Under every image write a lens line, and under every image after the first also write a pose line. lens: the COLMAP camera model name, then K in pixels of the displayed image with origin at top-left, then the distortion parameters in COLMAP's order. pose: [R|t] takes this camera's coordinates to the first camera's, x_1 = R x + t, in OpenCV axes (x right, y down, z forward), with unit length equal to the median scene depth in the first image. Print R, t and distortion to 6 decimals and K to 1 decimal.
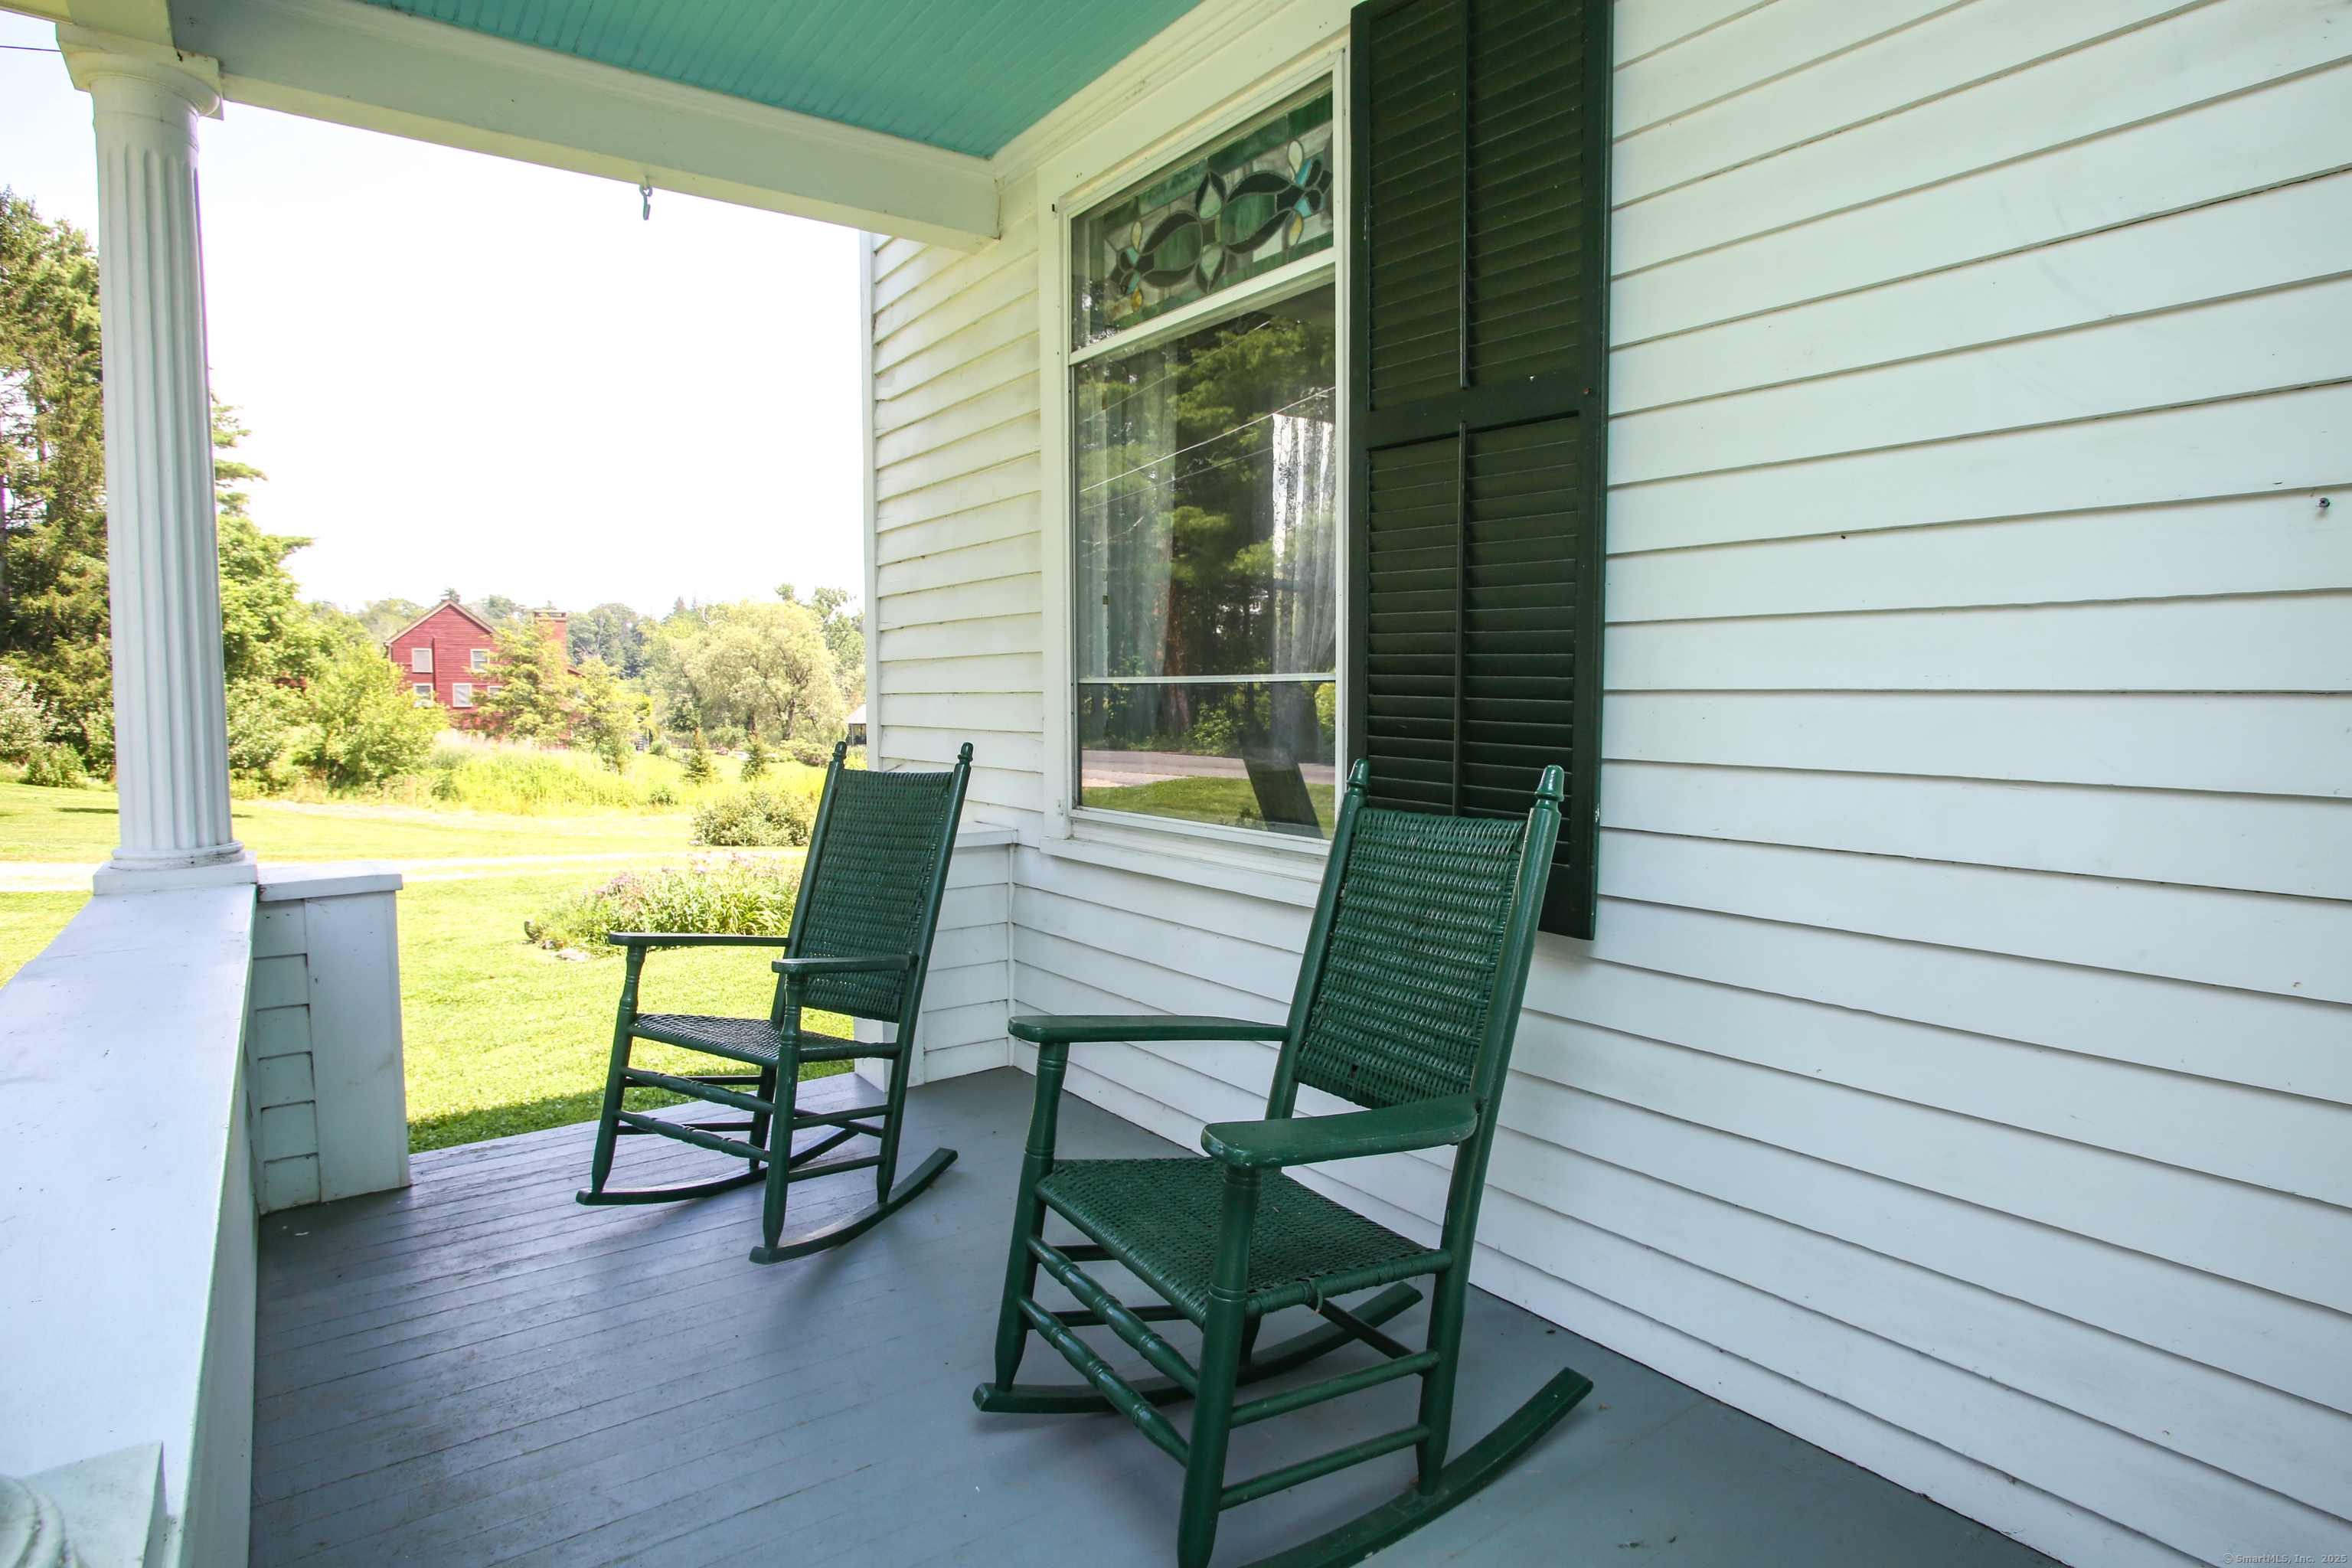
lens RADIAL K [[1320.3, 0, 1211.3], [0, 1320.3, 762.9], [0, 0, 1]] dist [-0.074158, 0.040078]
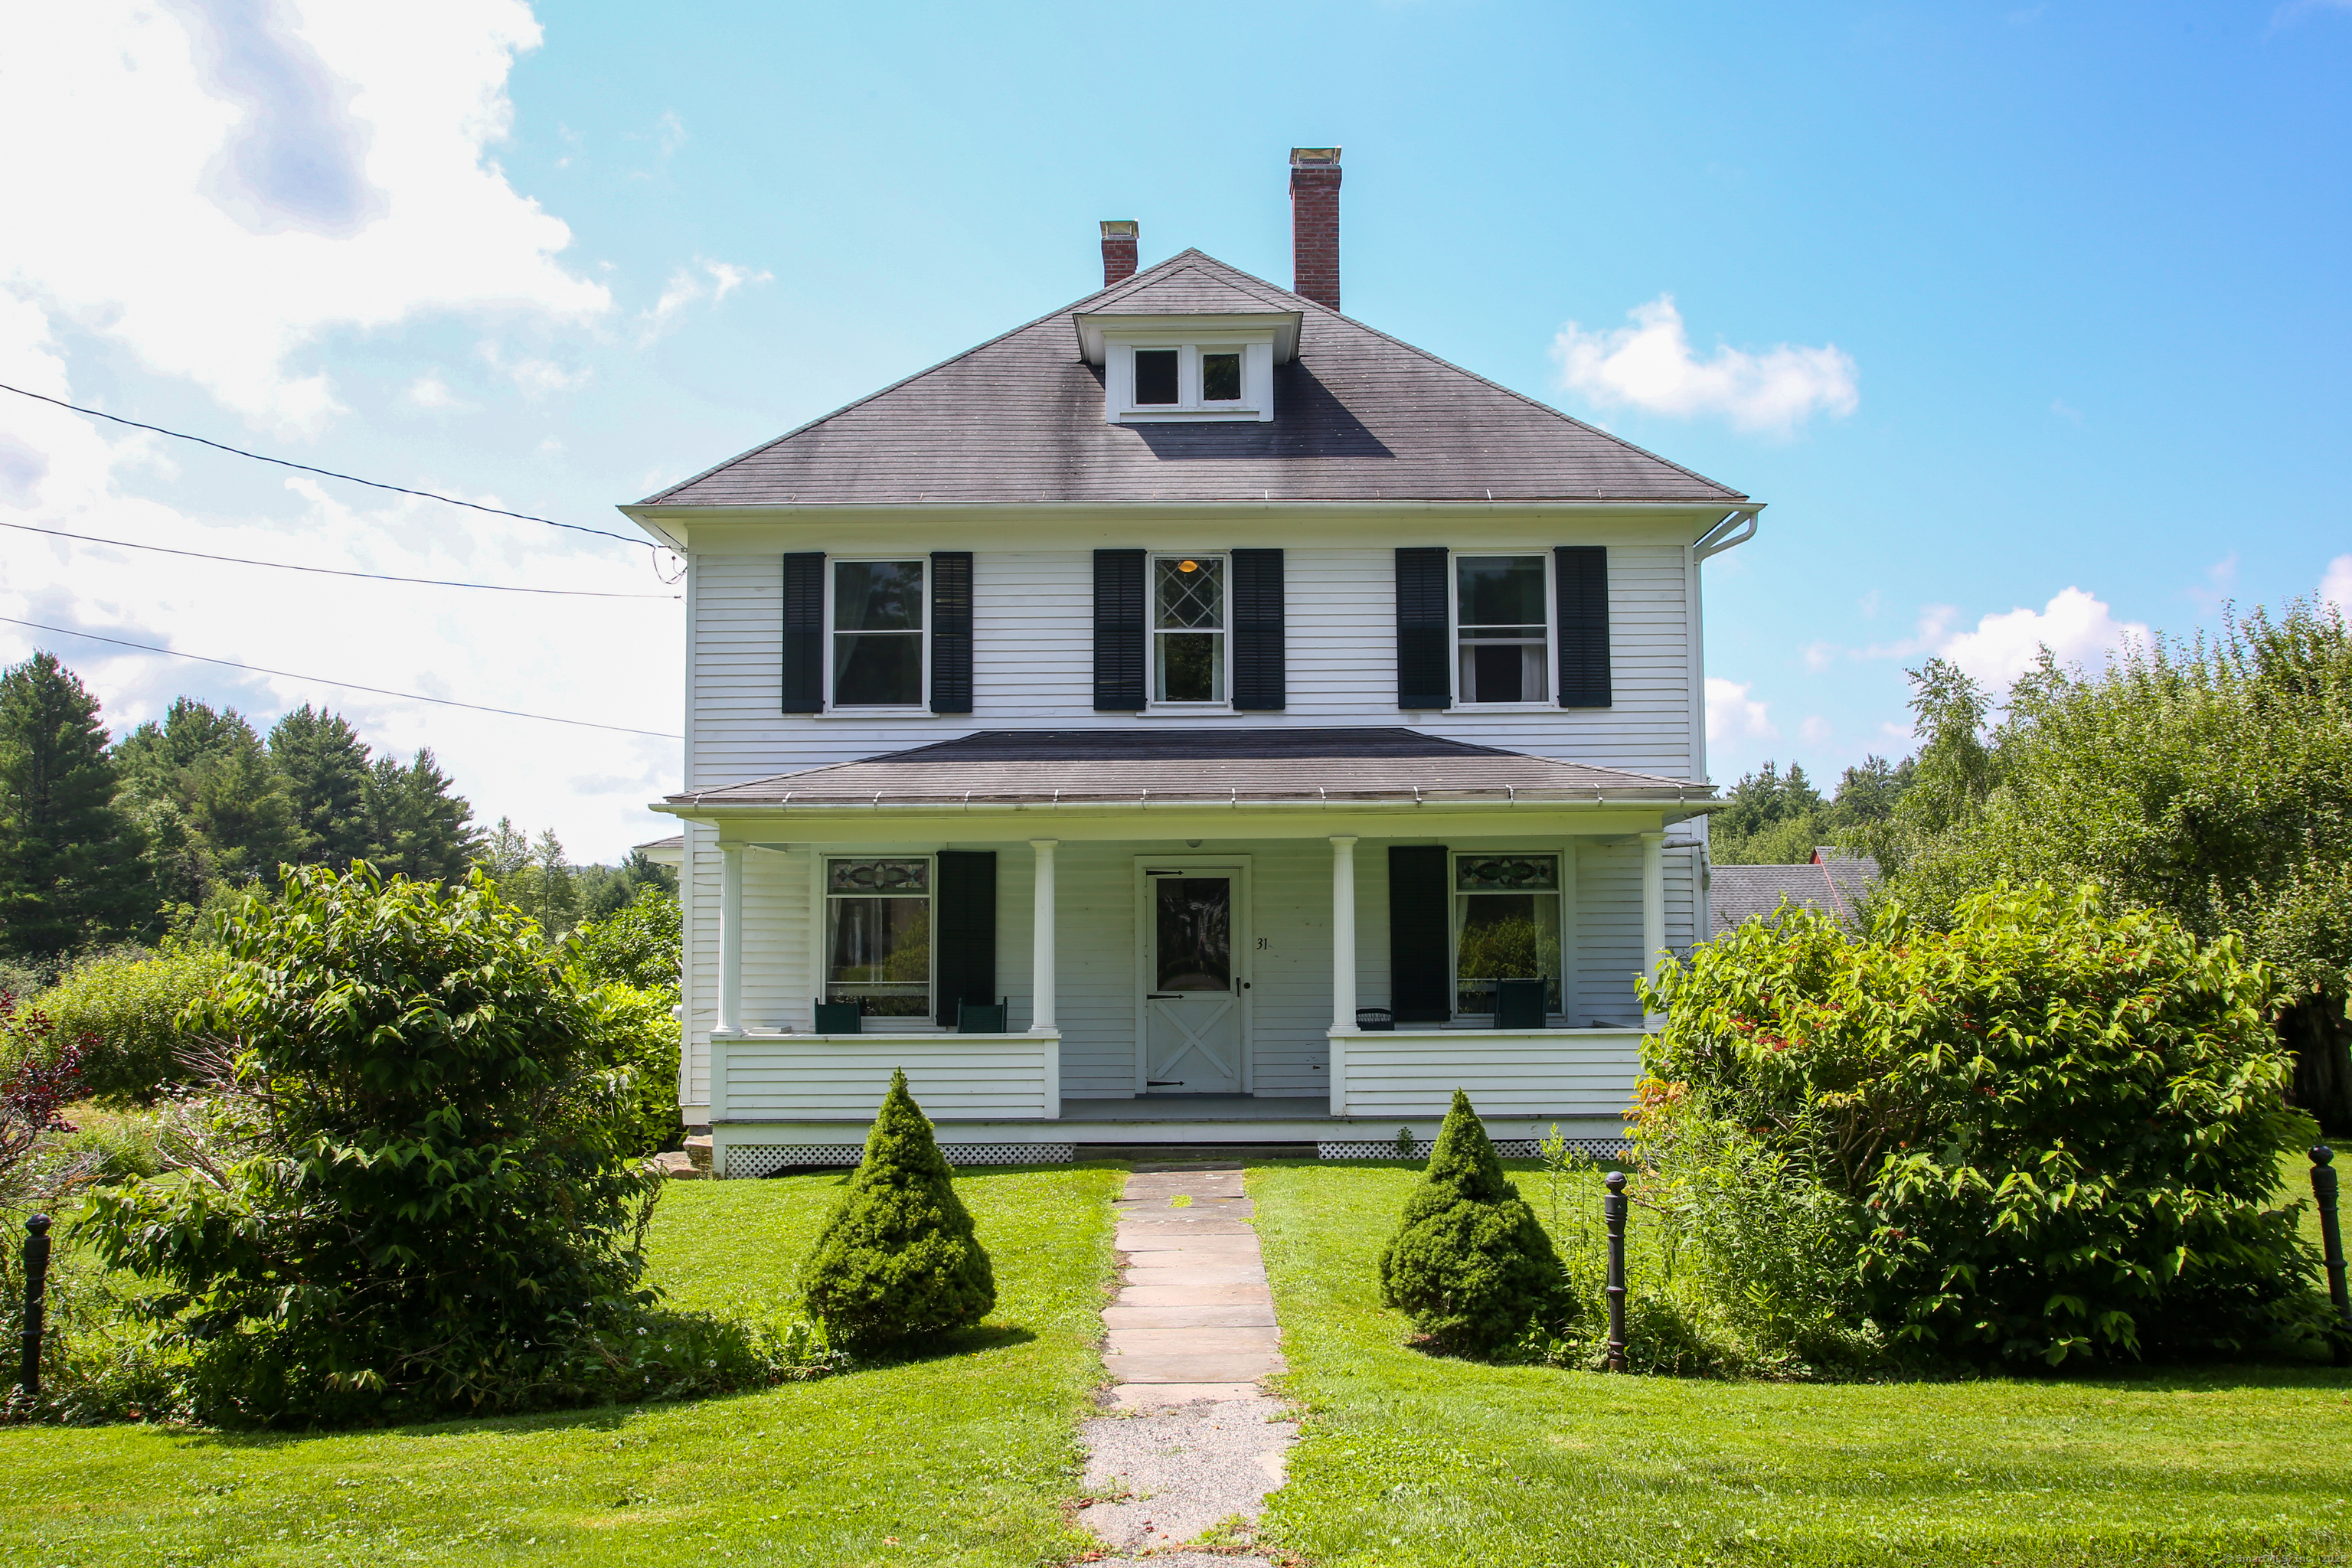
lens RADIAL K [[1962.9, 0, 1176.0], [0, 1962.9, 784.0], [0, 0, 1]] dist [-0.005937, -0.001658]
pose [[0.622657, 0.062540, 0.779992, -3.943253], [0.048159, 0.991848, -0.117972, 0.082964], [-0.781012, 0.111020, 0.614569, -3.315055]]
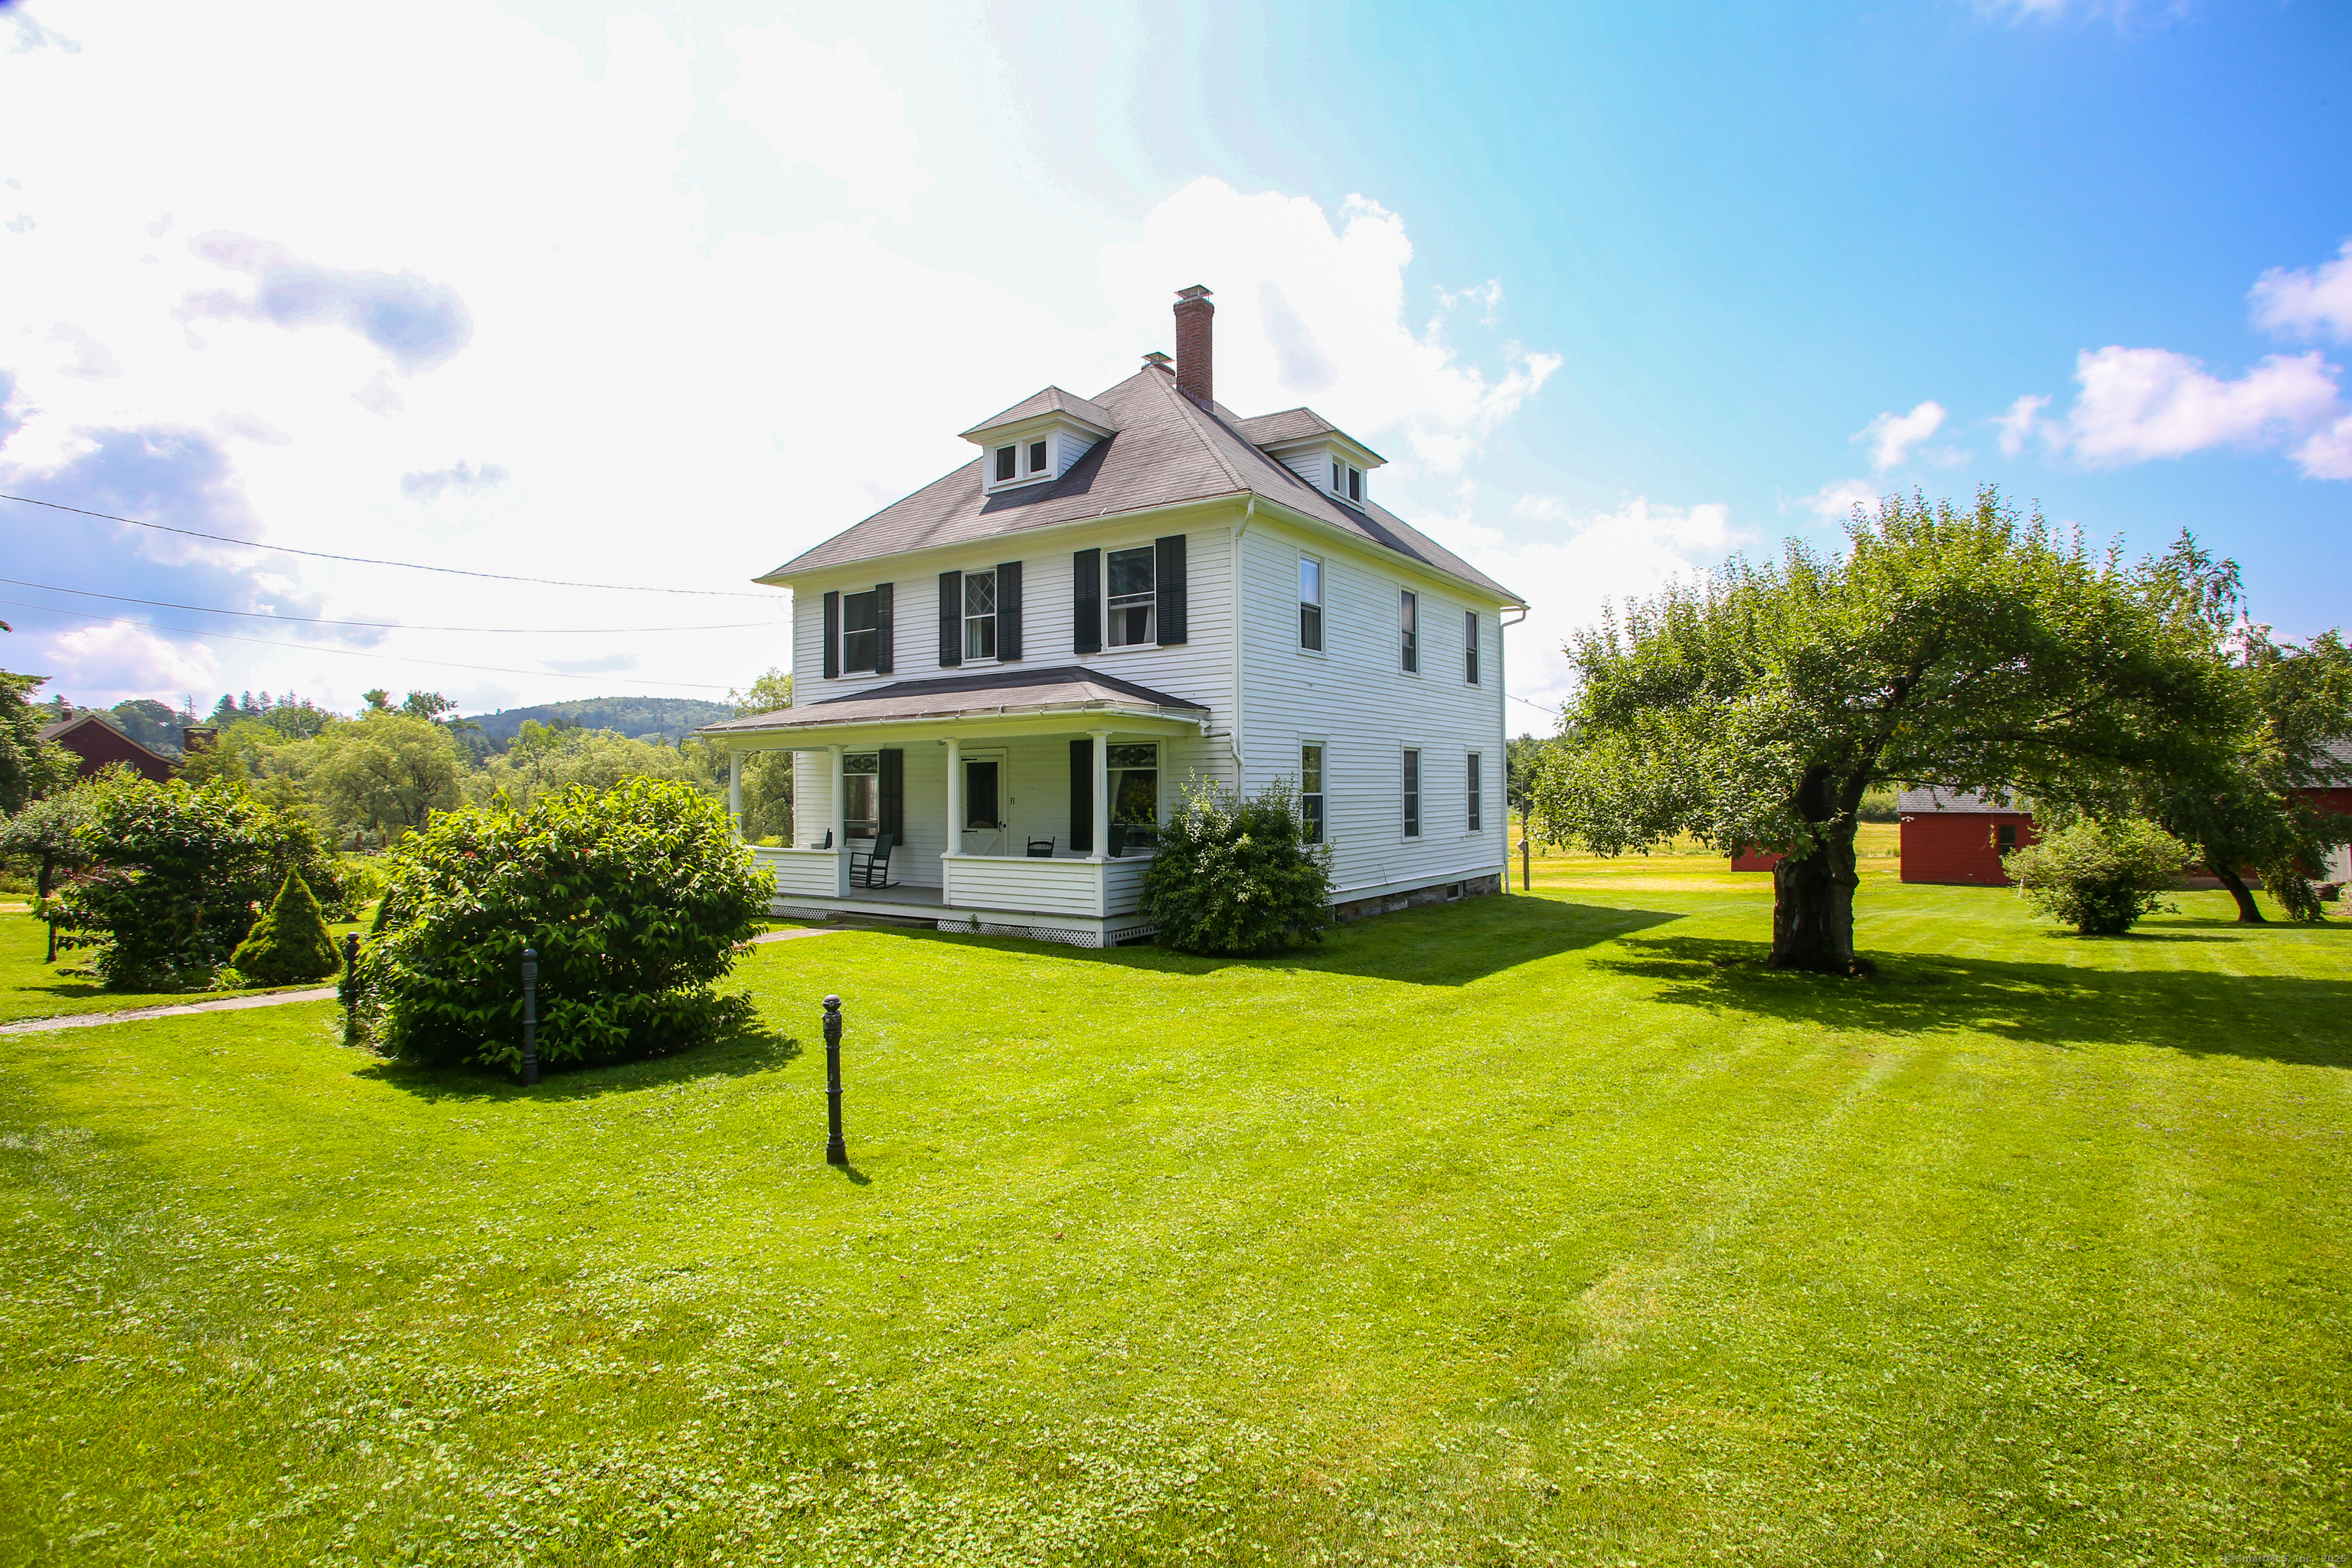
lens RADIAL K [[1131.1, 0, 1173.5], [0, 1131.1, 785.4], [0, 0, 1]] dist [-0.073234, 0.032742]
pose [[0.950385, -0.007023, 0.310996, -0.272097], [0.025050, 0.998226, -0.054010, 0.125247], [-0.310065, 0.059120, 0.948875, -5.417729]]
